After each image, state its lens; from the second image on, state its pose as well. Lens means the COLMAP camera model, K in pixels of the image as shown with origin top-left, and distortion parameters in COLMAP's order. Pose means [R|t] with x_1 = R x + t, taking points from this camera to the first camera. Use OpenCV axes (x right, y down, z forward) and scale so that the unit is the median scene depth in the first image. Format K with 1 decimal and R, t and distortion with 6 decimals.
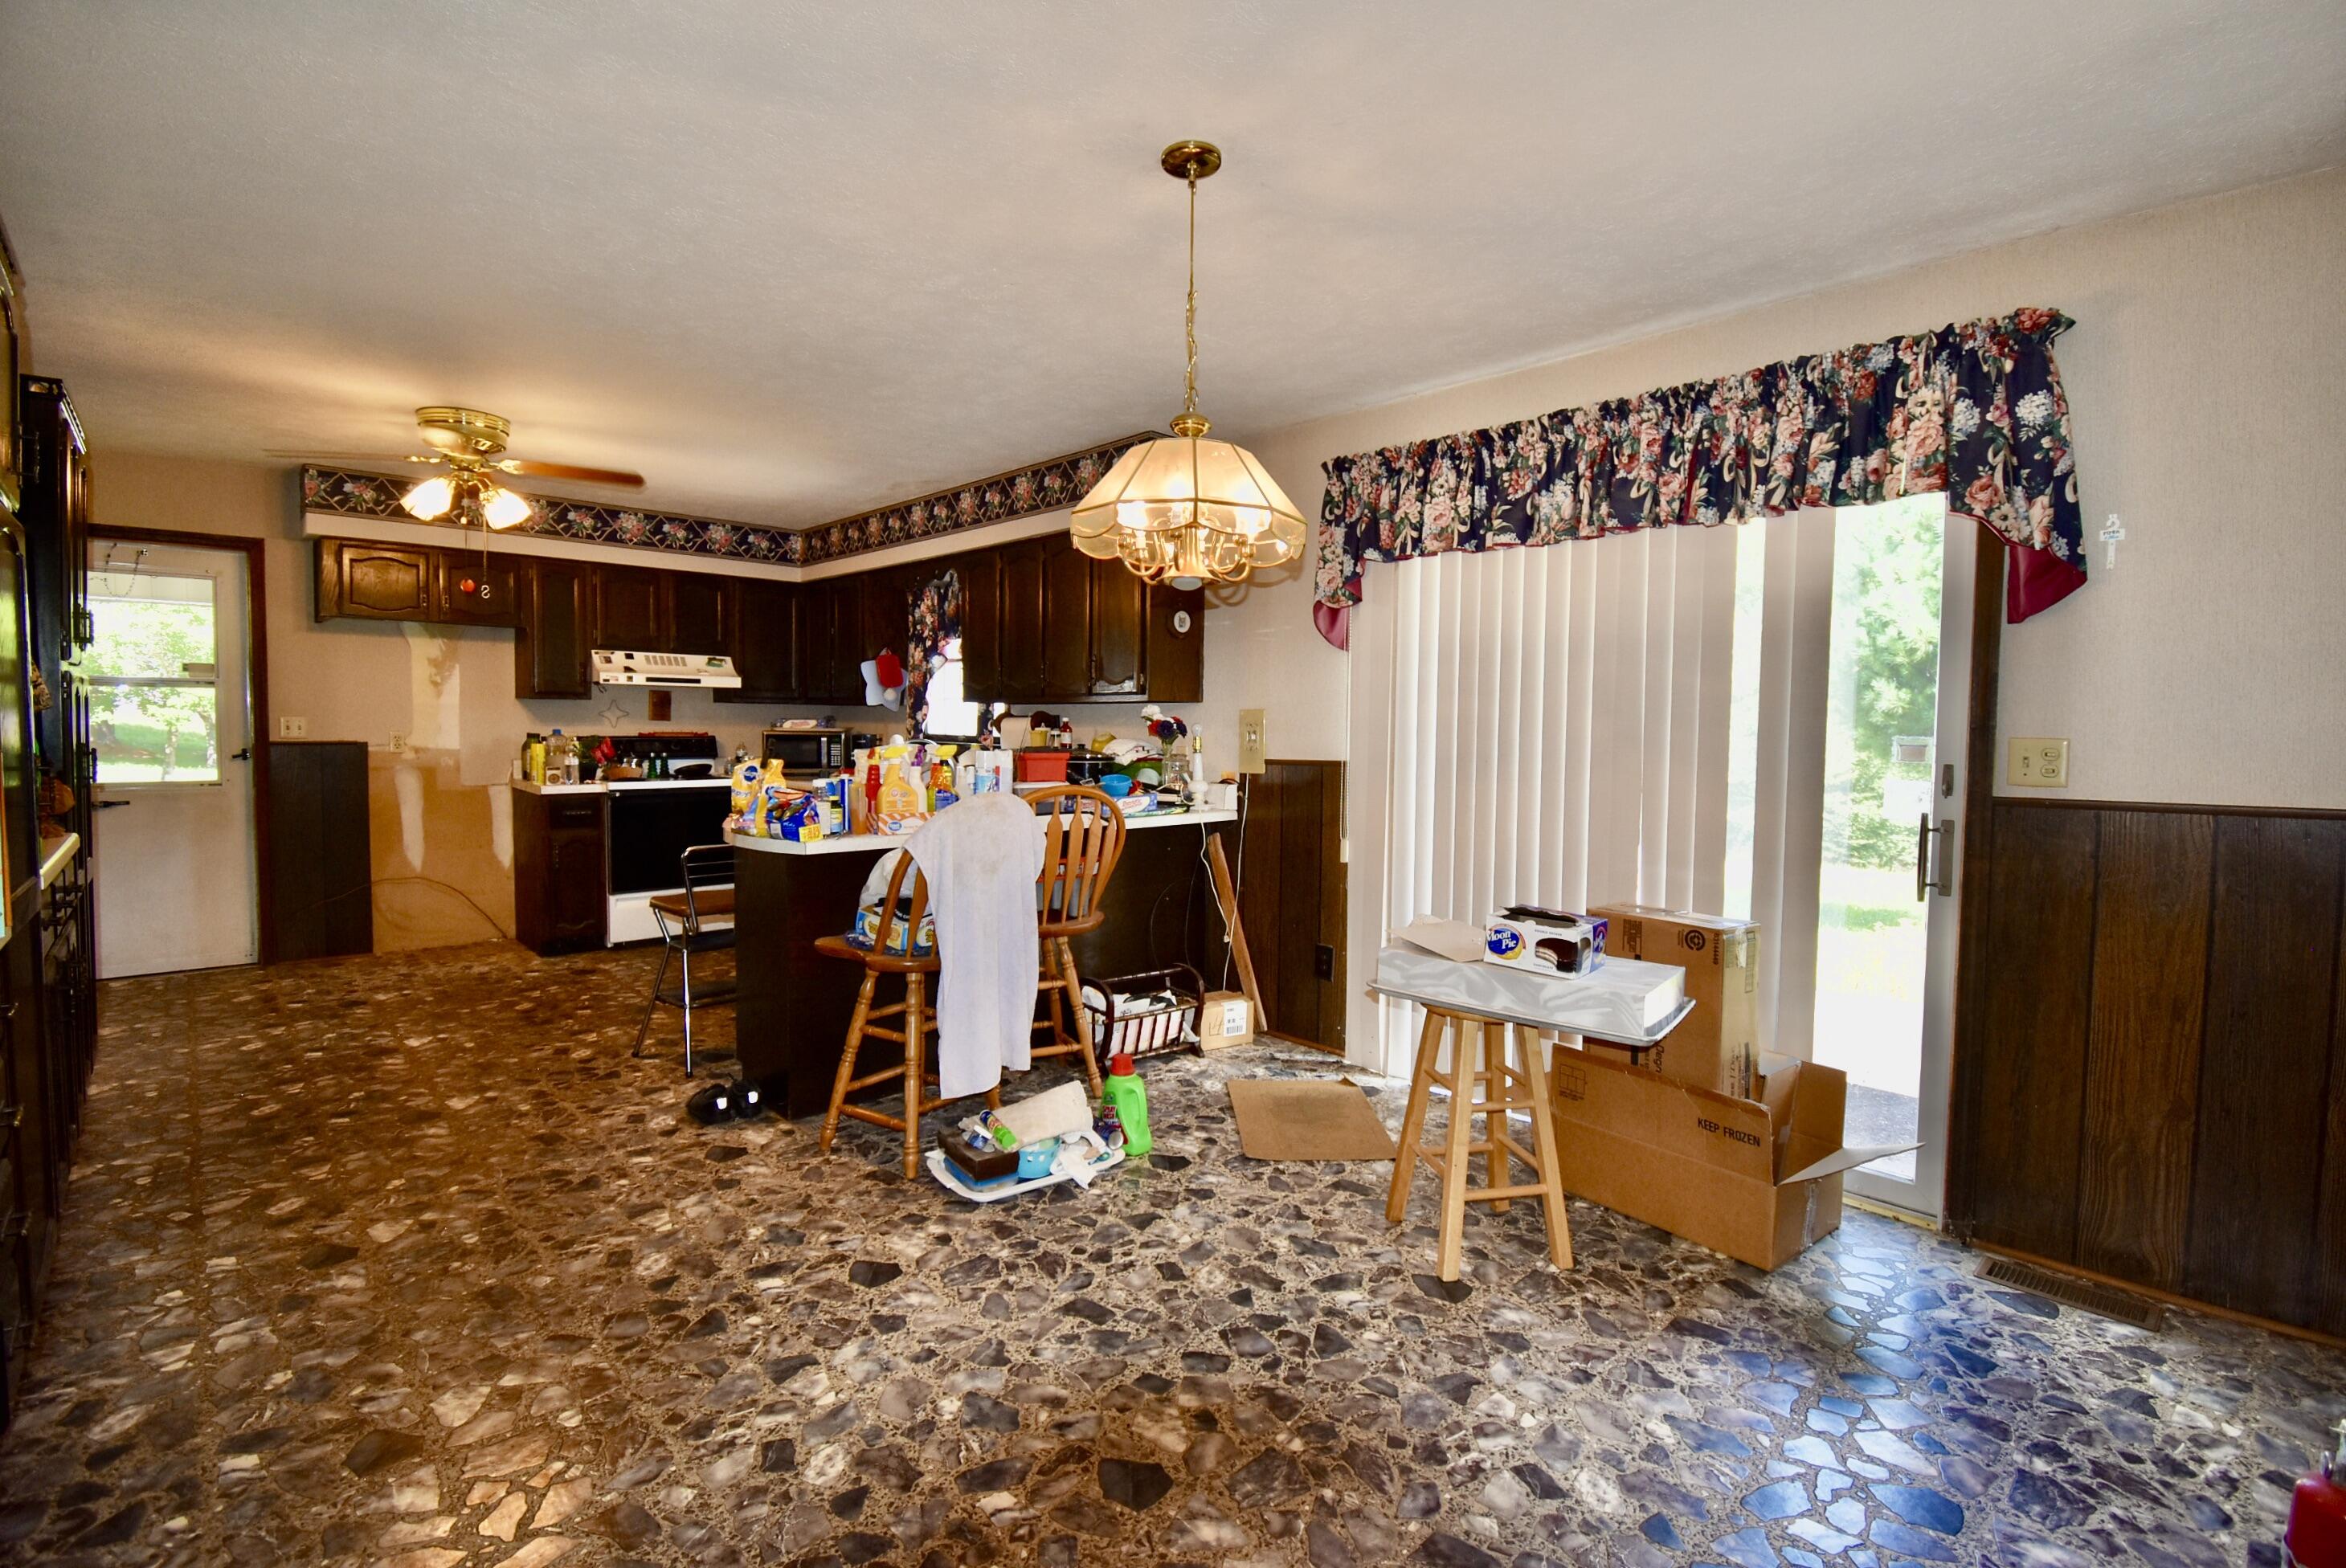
lens RADIAL K [[1046.7, 0, 1165.0], [0, 1046.7, 770.8], [0, 0, 1]] dist [0.020666, -0.023959]
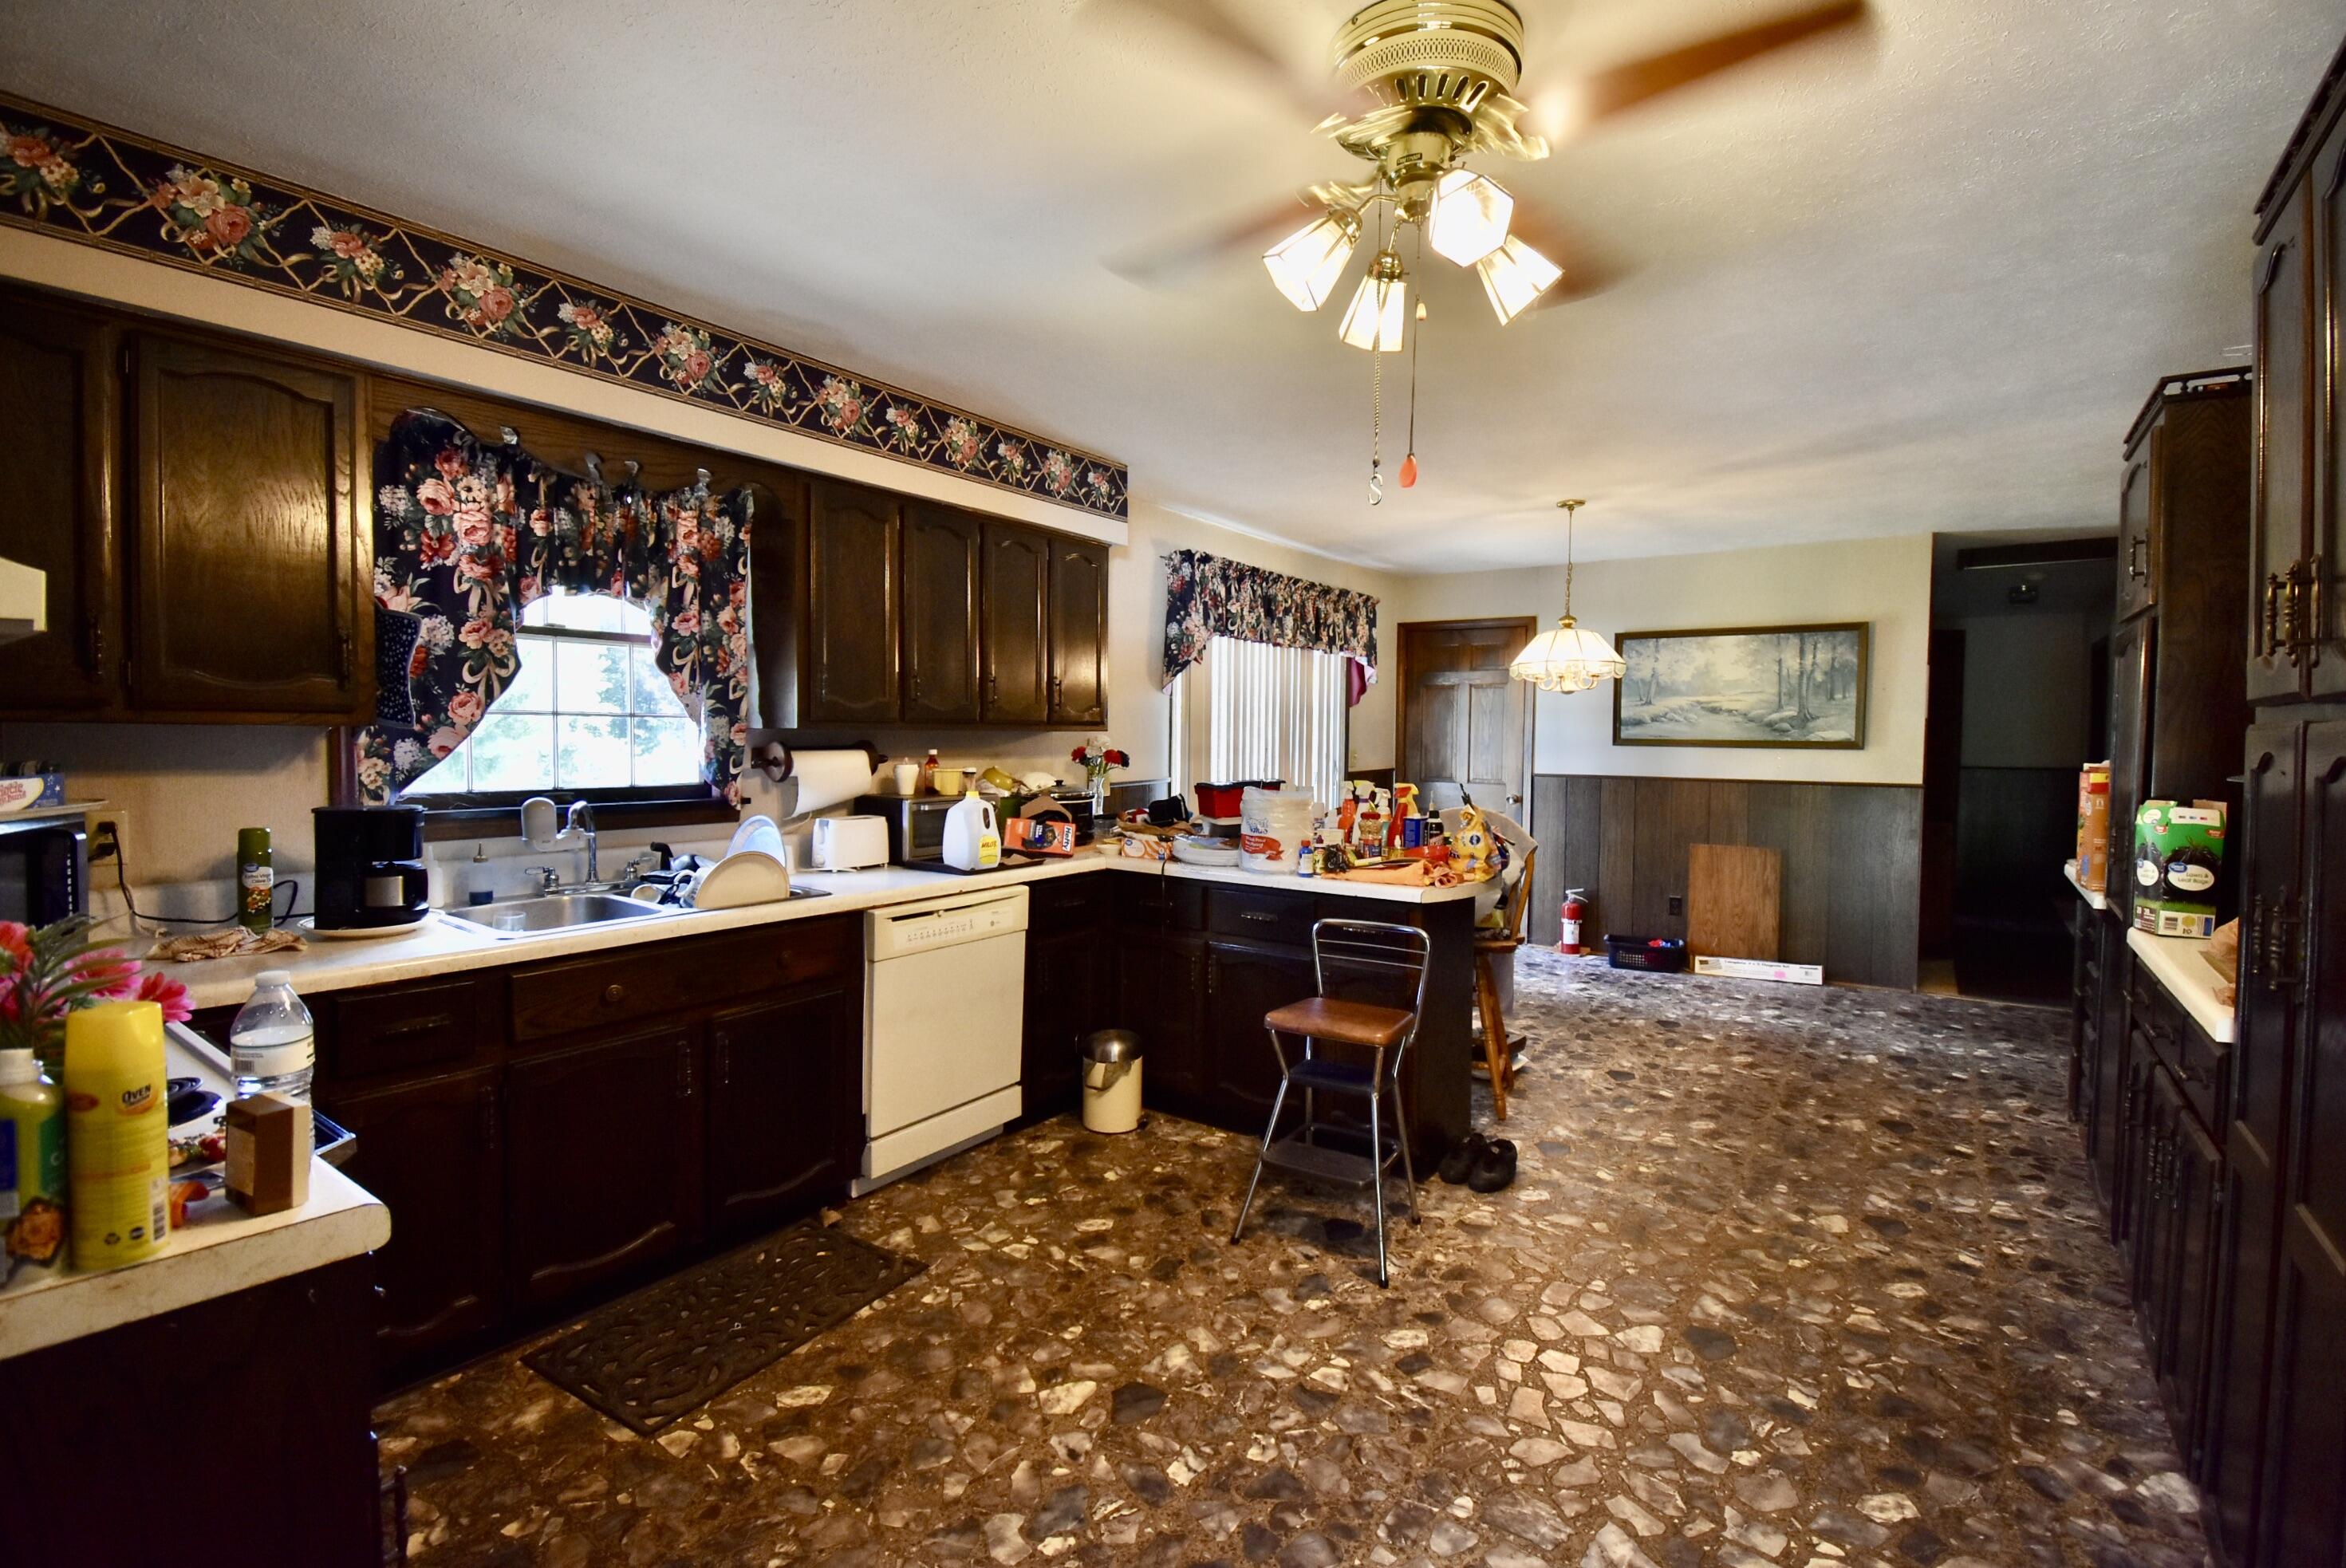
lens RADIAL K [[1068.9, 0, 1180.0], [0, 1068.9, 774.0], [0, 0, 1]] dist [0.019302, -0.025961]
pose [[-0.205072, -0.048594, 0.977540, -0.777113], [0.036047, 0.997714, 0.057159, -0.062154], [-0.978083, 0.046959, -0.202851, 0.867044]]
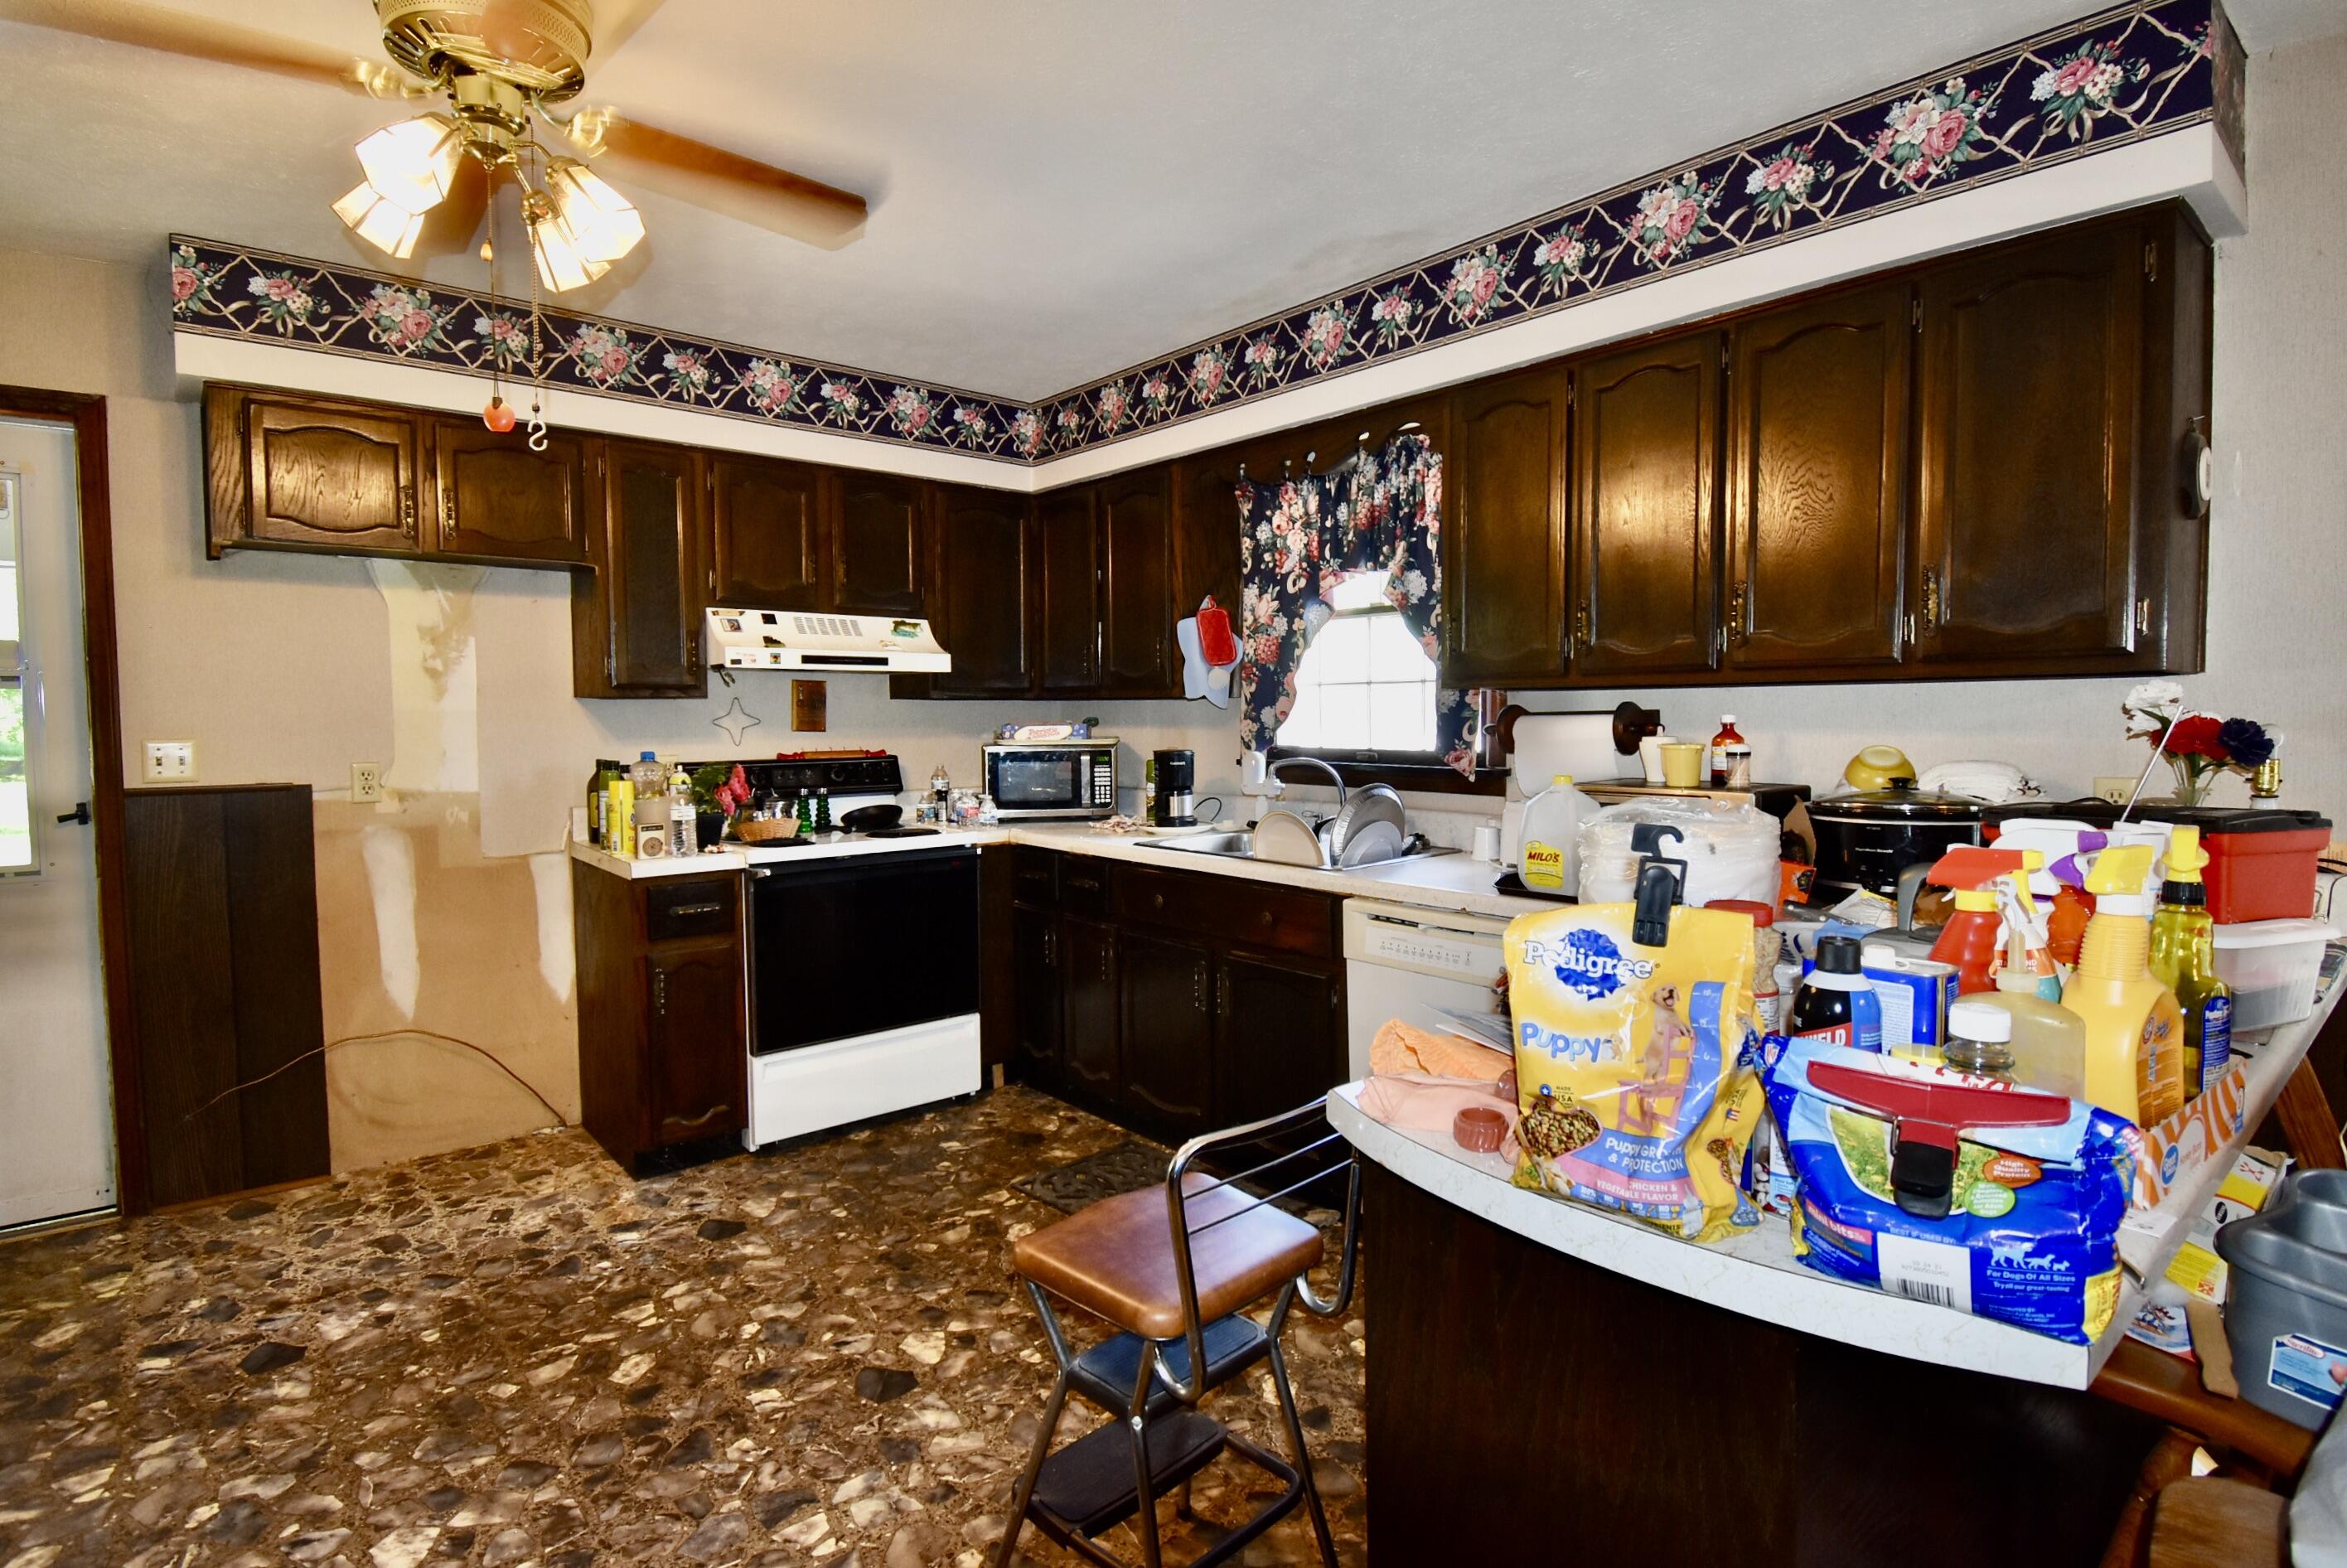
lens RADIAL K [[1145.8, 0, 1169.8], [0, 1145.8, 770.2], [0, 0, 1]] dist [0.019289, -0.025930]
pose [[0.998888, -0.016890, -0.044010, -0.286470], [0.017002, 0.999853, 0.002171, -0.027405], [0.043967, -0.002917, 0.999029, 0.420023]]
